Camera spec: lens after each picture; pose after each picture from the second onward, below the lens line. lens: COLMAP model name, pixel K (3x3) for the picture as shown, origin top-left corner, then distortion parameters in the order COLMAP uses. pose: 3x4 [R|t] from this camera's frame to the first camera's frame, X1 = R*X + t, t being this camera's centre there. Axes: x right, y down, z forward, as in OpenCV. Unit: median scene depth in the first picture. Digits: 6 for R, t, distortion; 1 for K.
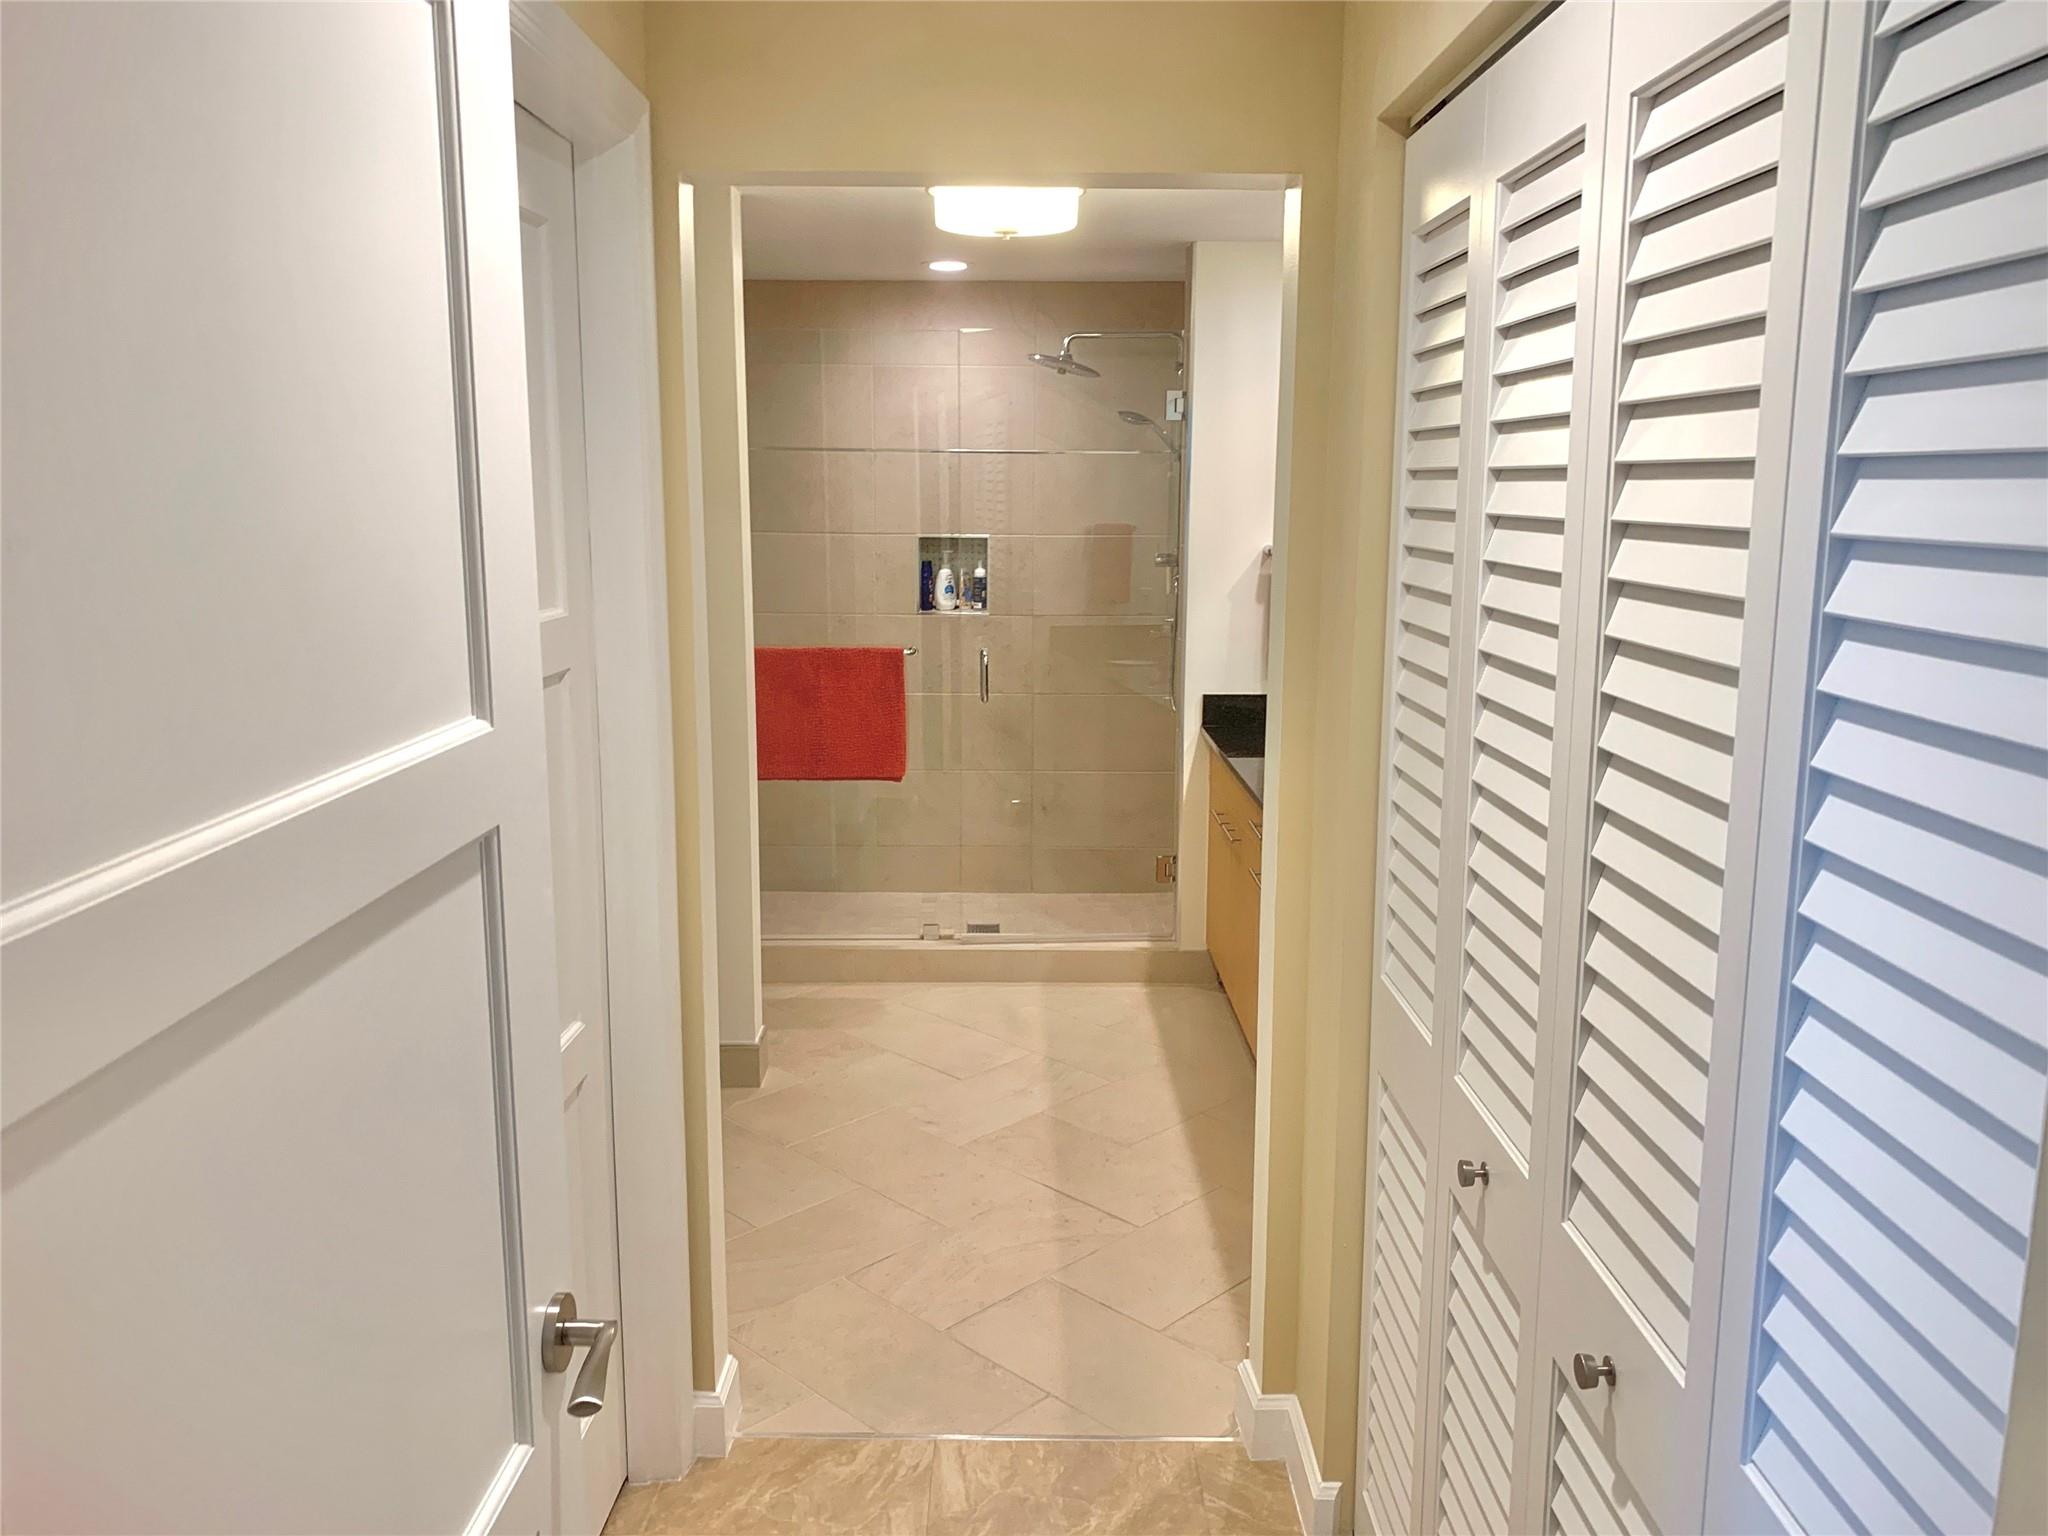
lens RADIAL K [[1567.8, 0, 1024.0], [0, 1567.8, 768.0], [0, 0, 1]] dist [0.245589, -0.001016]
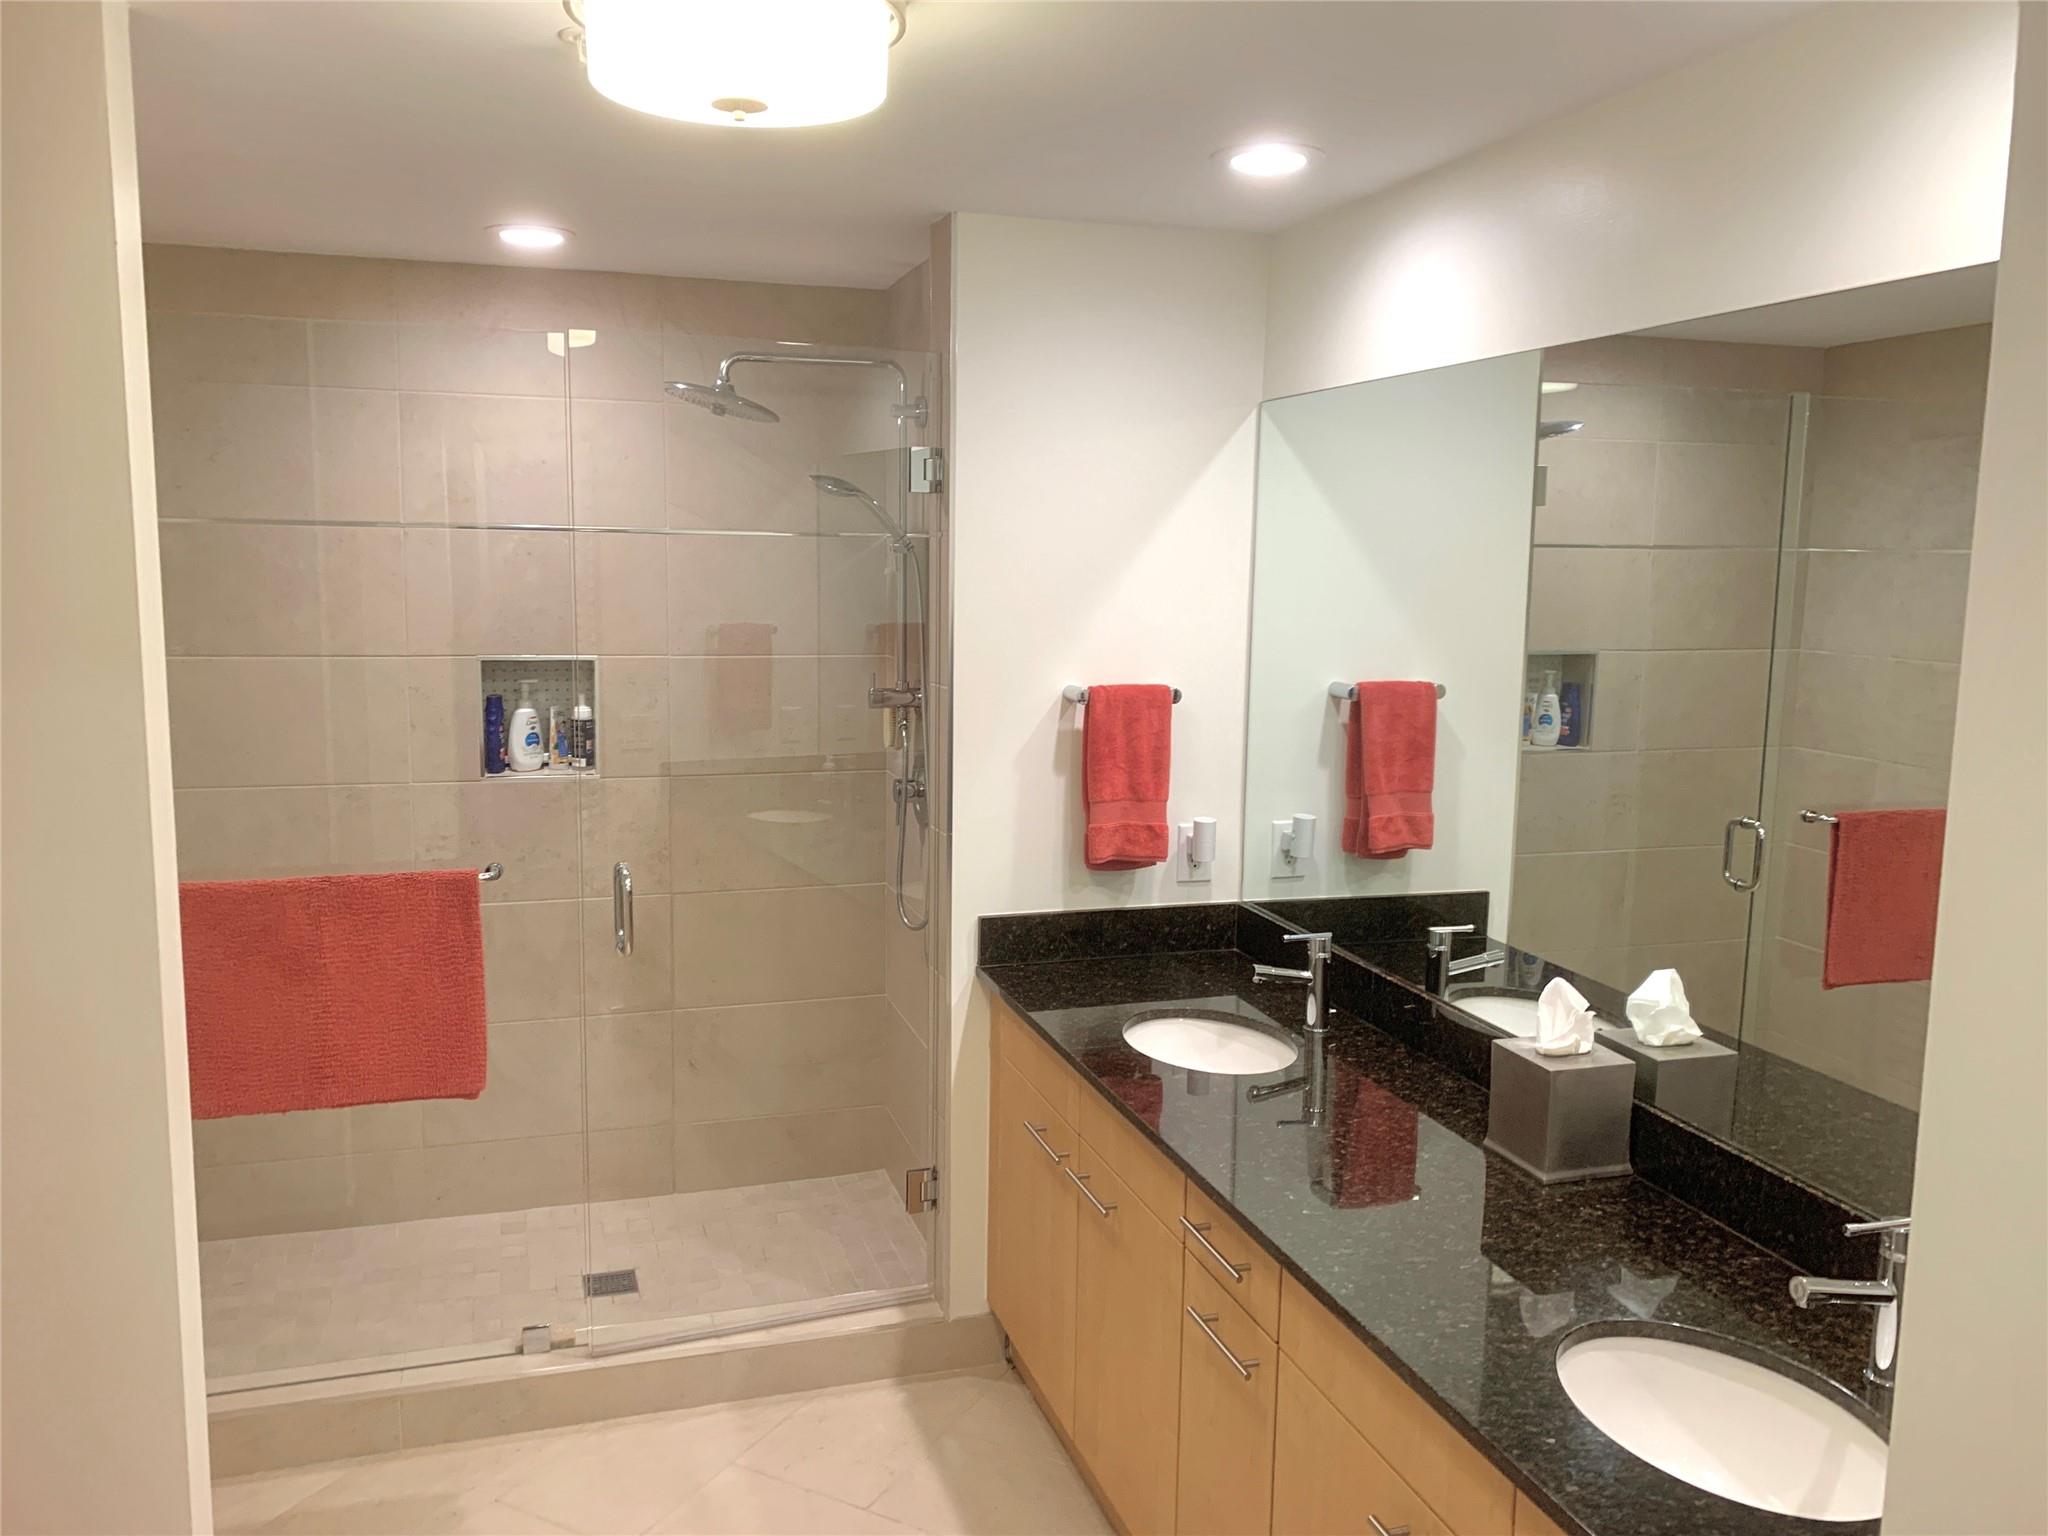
lens RADIAL K [[1576.4, 0, 1001.5], [0, 1576.4, 775.8], [0, 0, 1]] dist [0.042302, -0.072944]
pose [[0.958369, -0.031063, 0.283839, -0.052196], [0.039937, 0.998876, -0.025530, -0.081667], [-0.282726, 0.035803, 0.958532, 0.363696]]
